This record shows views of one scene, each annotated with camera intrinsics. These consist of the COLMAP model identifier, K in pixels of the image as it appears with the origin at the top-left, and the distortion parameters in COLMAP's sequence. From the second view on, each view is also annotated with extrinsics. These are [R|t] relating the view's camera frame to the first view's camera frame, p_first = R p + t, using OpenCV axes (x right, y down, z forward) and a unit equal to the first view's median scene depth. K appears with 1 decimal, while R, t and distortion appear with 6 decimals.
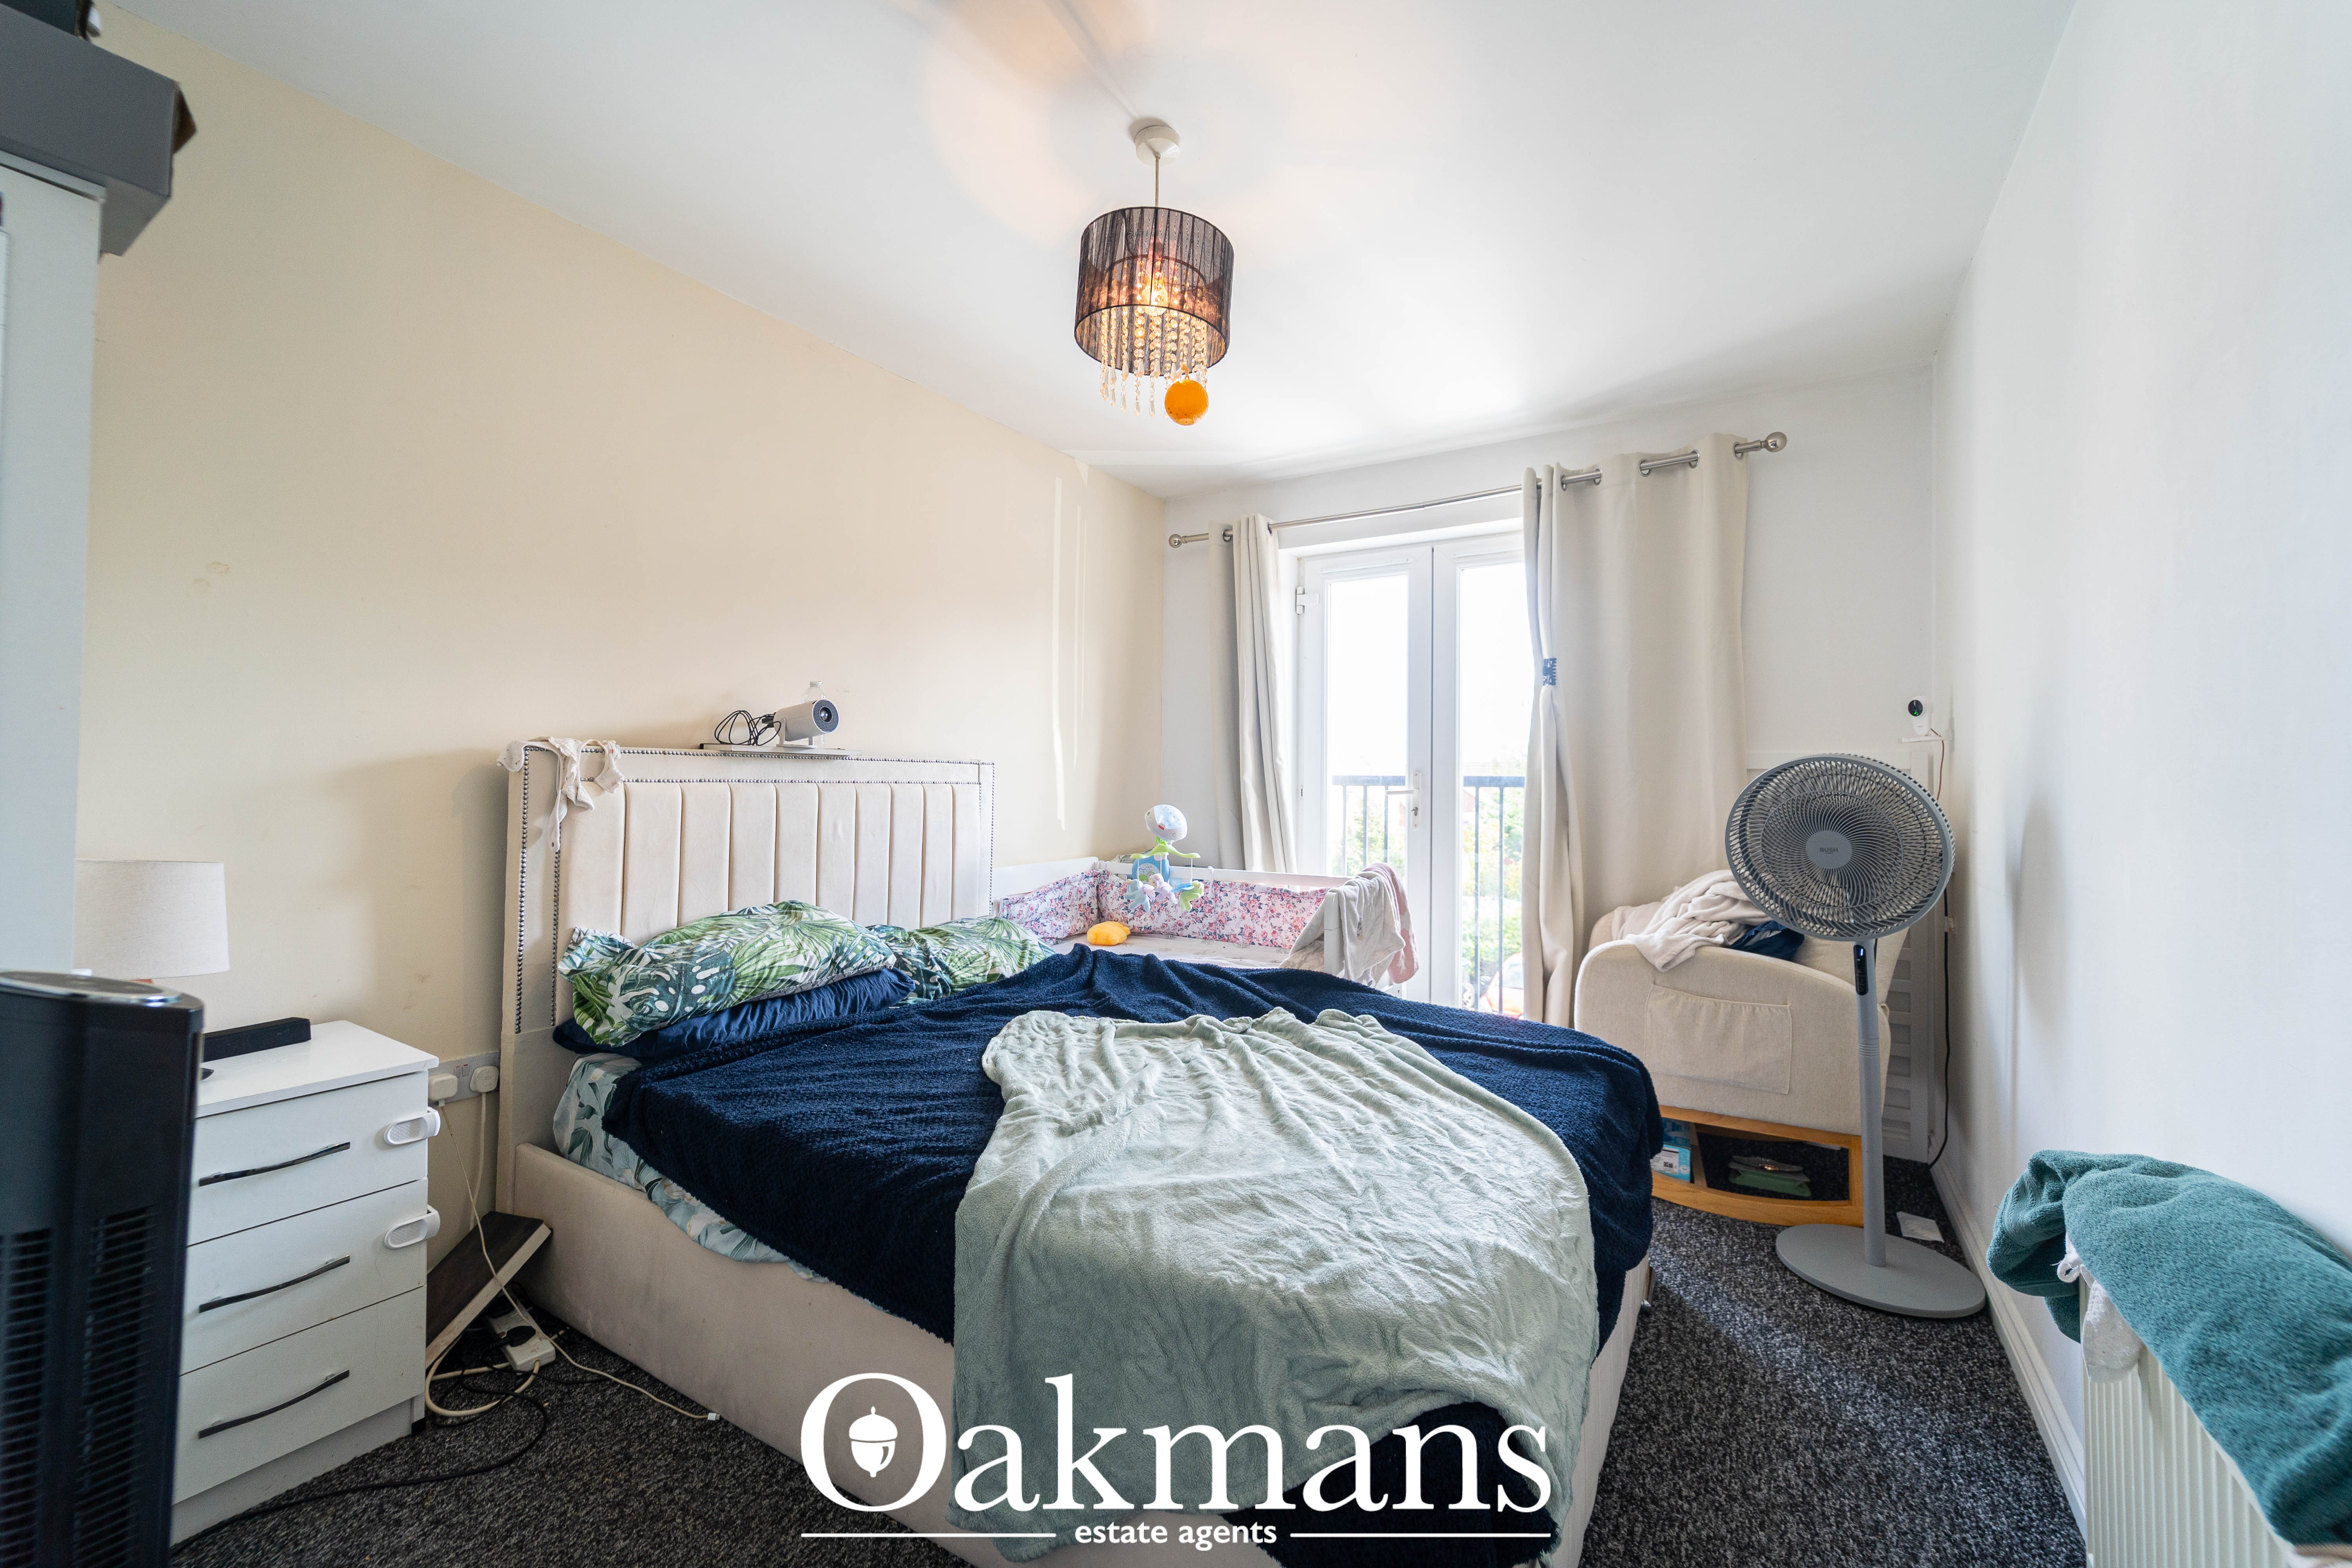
lens RADIAL K [[973.9, 0, 1177.0], [0, 973.9, 771.7], [0, 0, 1]] dist [-0.002635, -0.000648]
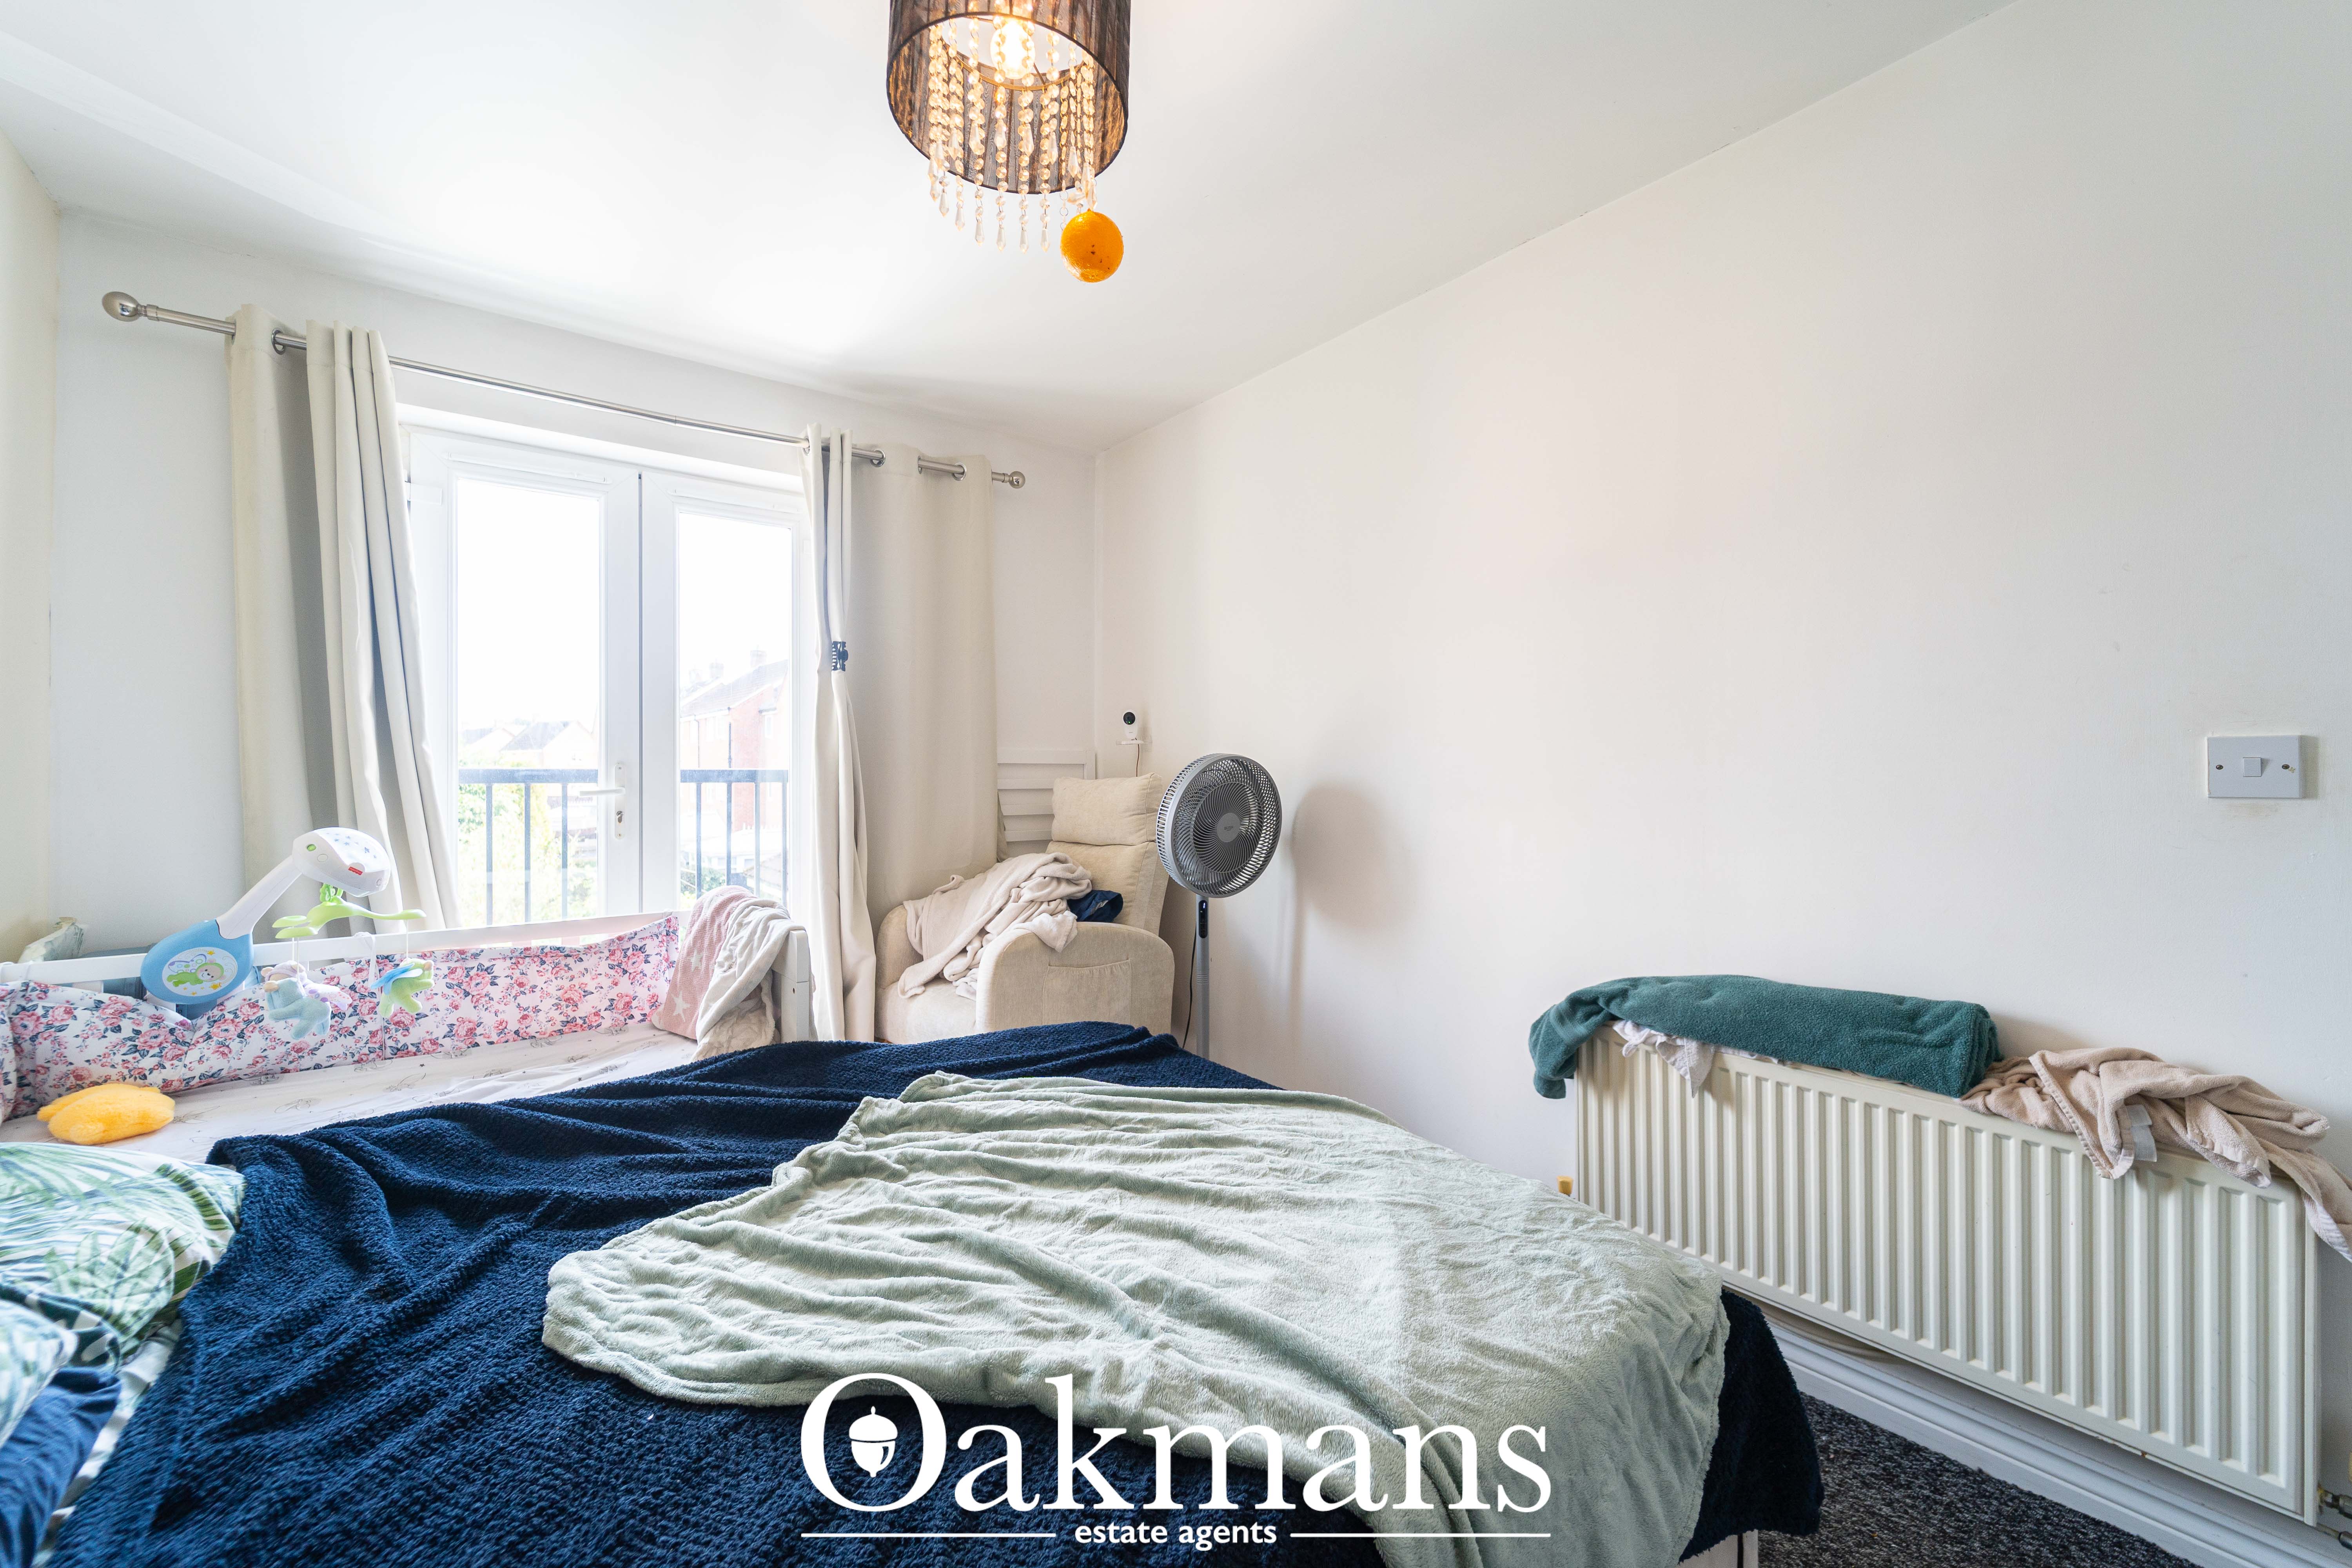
lens RADIAL K [[947.6, 0, 1177.6], [0, 947.6, 764.4], [0, 0, 1]] dist [-0.001154, -0.000123]
pose [[0.348952, 0.001264, 0.937140, -0.339263], [-0.005945, 0.999982, 0.000865, -0.003640], [-0.937122, -0.005873, 0.348953, 0.393159]]
